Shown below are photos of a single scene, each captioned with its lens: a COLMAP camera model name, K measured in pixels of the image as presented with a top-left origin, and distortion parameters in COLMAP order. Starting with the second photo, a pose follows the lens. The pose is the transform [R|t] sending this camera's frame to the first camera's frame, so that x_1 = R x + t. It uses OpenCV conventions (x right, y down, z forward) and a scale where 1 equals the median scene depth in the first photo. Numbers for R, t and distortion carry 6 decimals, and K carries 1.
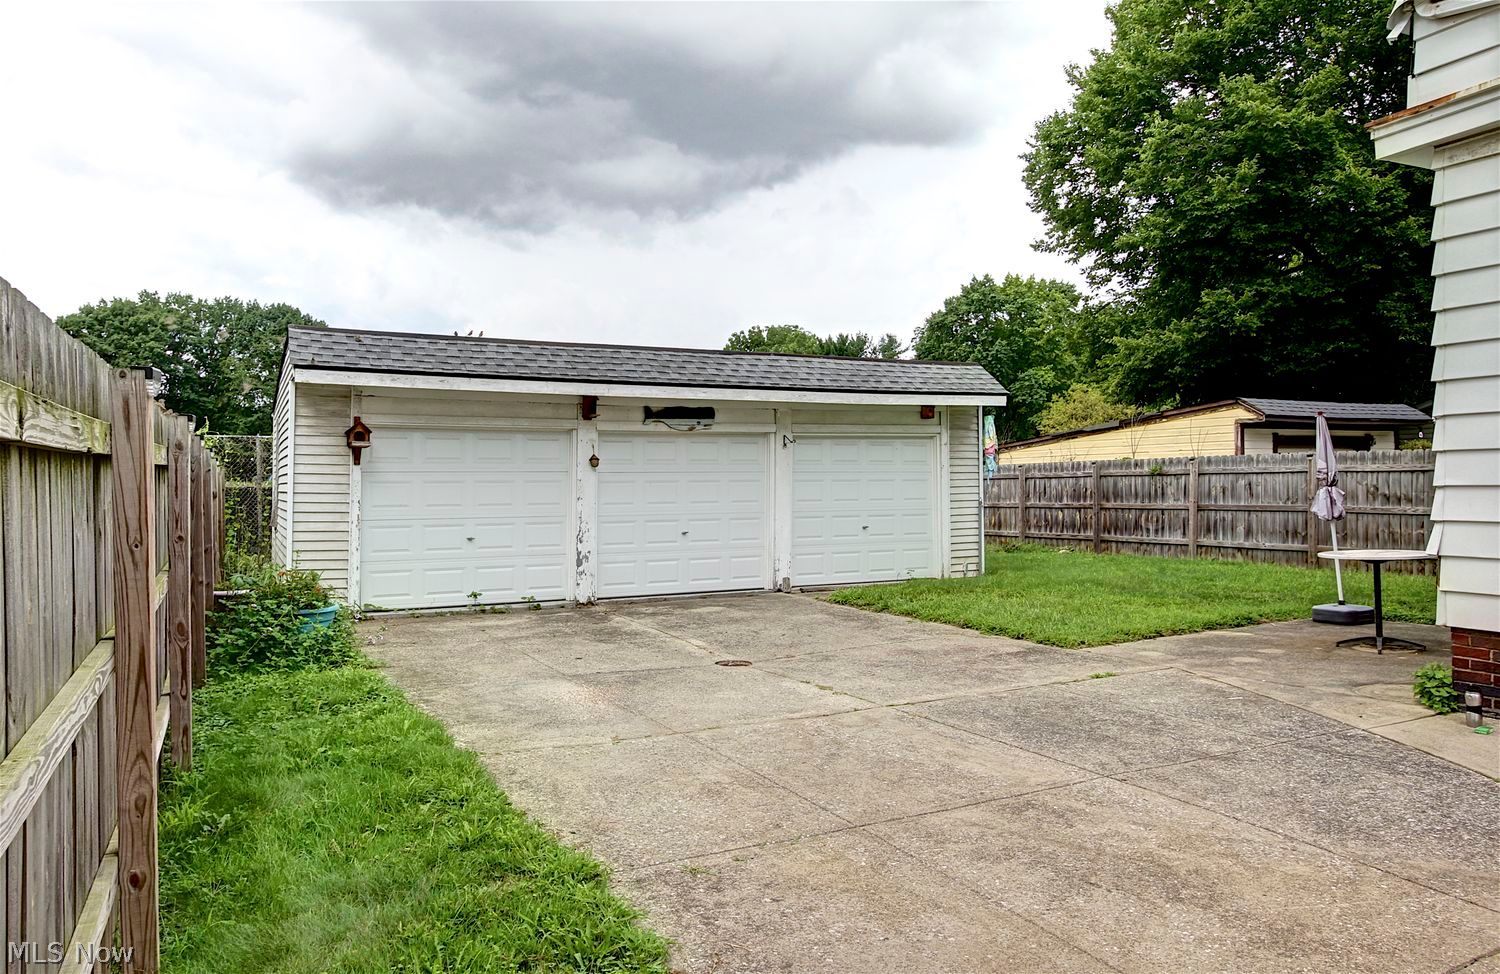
lens RADIAL K [[985.3, 0, 750.0], [0, 985.3, 487.0], [0, 0, 1]] dist [0.003763, 0.002498]
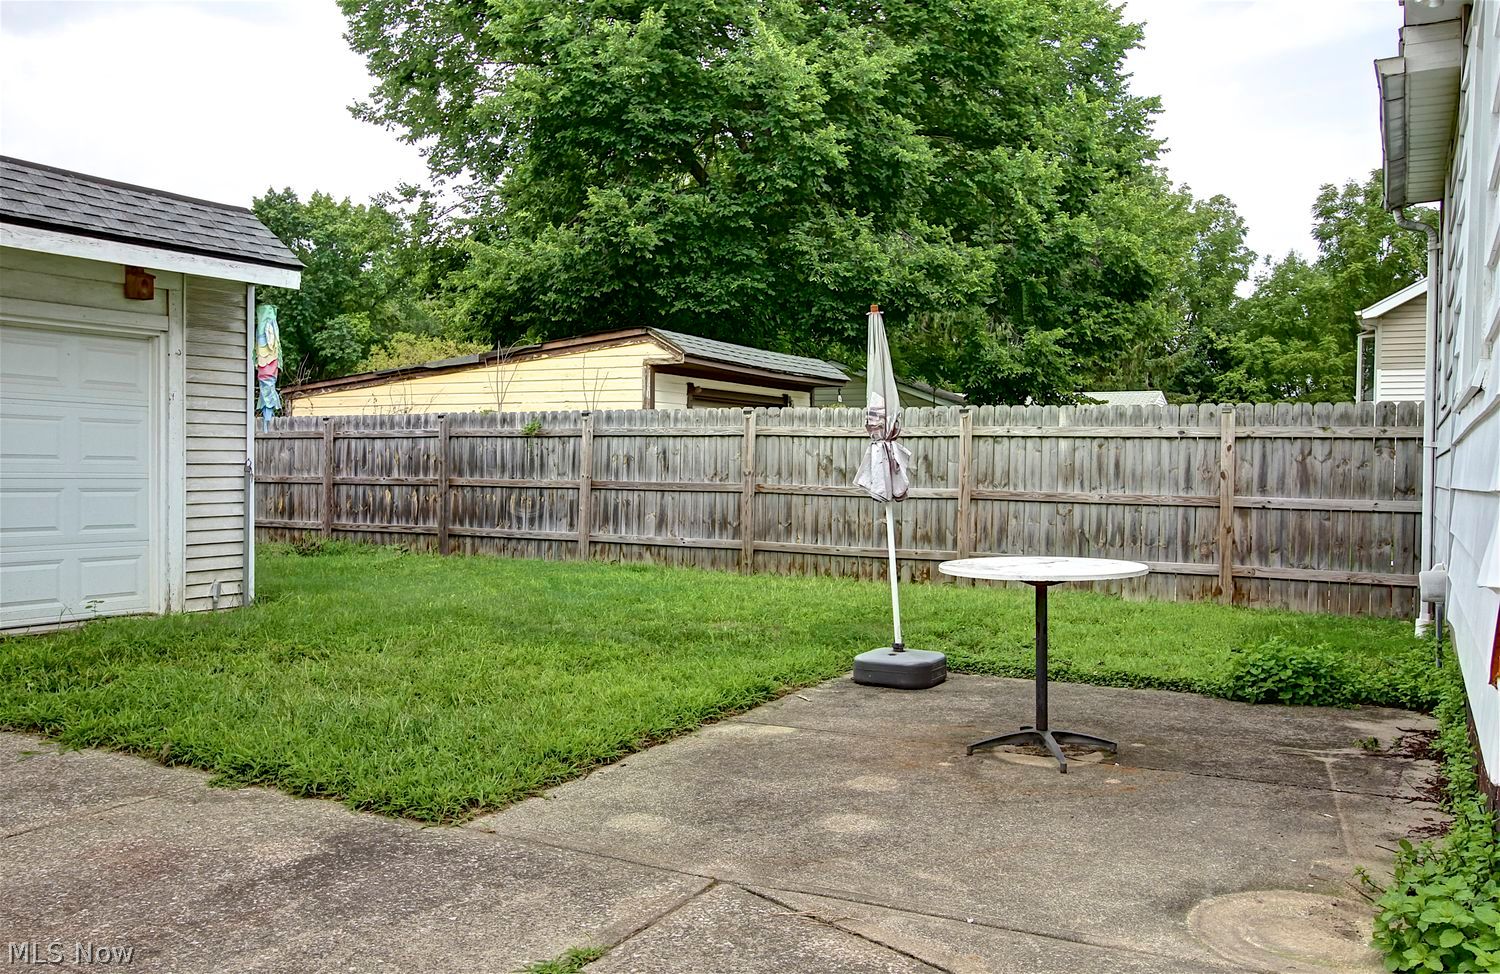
lens RADIAL K [[1227.7, 0, 750.0], [0, 1227.7, 487.0], [0, 0, 1]] dist [-0.002815, 0.006317]
pose [[0.825312, 0.013234, 0.564521, 0.064265], [-0.023153, 0.999678, 0.010414, 0.009861], [-0.564202, -0.021665, 0.825353, 0.229761]]
